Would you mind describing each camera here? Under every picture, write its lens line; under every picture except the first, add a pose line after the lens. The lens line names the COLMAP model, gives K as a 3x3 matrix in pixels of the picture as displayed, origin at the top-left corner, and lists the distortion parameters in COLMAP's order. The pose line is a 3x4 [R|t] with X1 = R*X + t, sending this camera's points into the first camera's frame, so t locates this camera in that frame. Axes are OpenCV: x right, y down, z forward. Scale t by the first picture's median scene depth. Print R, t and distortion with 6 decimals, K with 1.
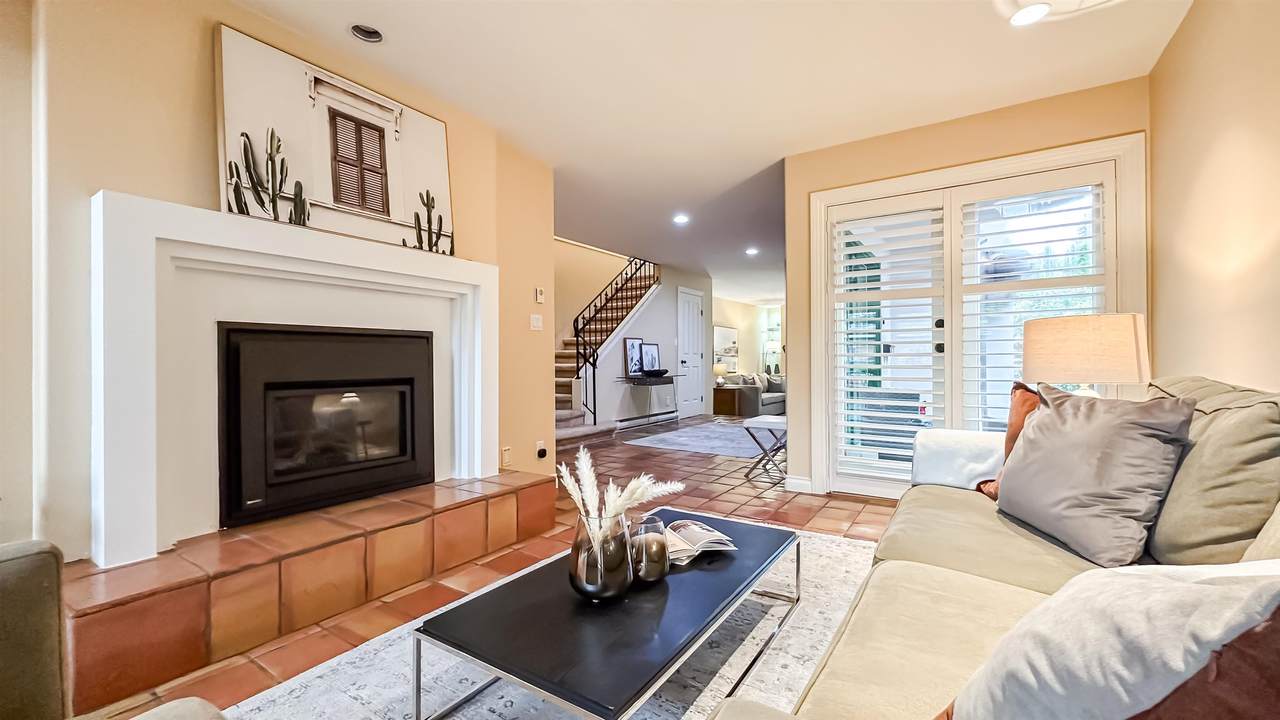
lens RADIAL K [[517.3, 0, 639.6], [0, 517.3, 362.9], [0, 0, 1]] dist [0.000602, 0.000031]
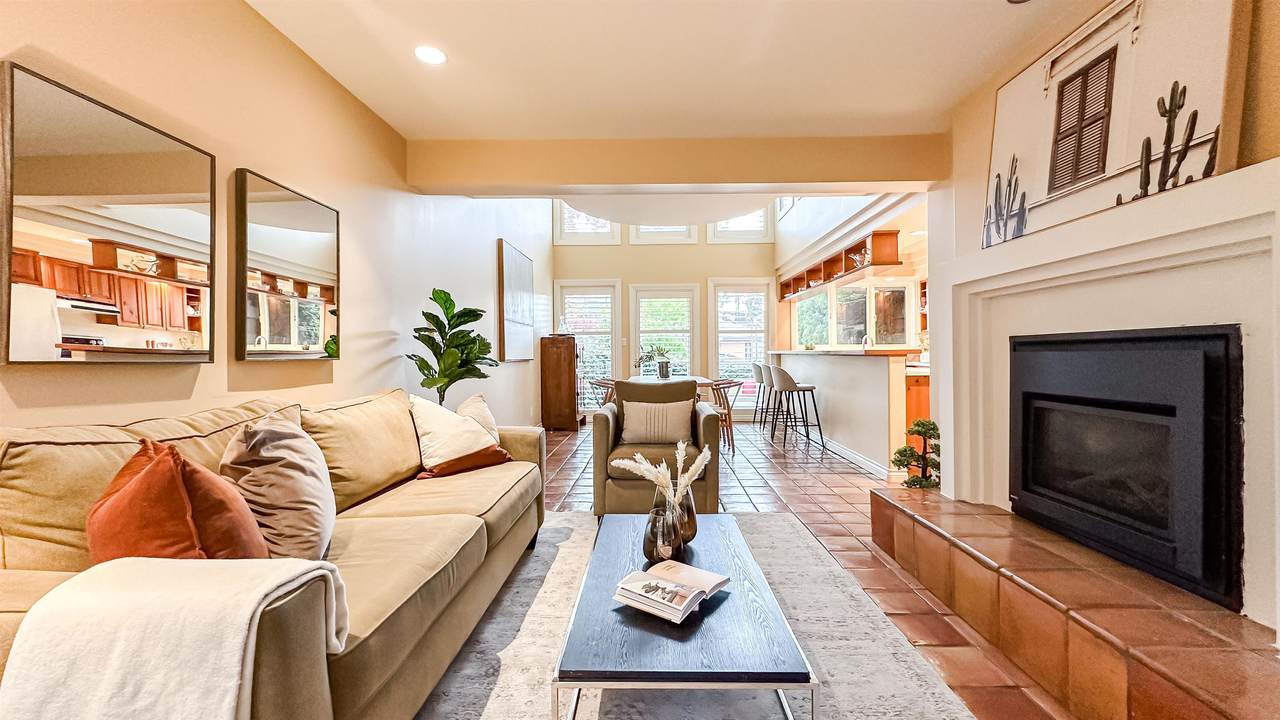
lens RADIAL K [[517.3, 0, 641.4], [0, 517.3, 356.4], [0, 0, 1]] dist [0.000602, 0.000031]
pose [[-0.851364, 0.009261, -0.524494, 0.436388], [0.003605, 0.999924, 0.011804, -0.043268], [0.524564, 0.008159, -0.851332, 1.298592]]
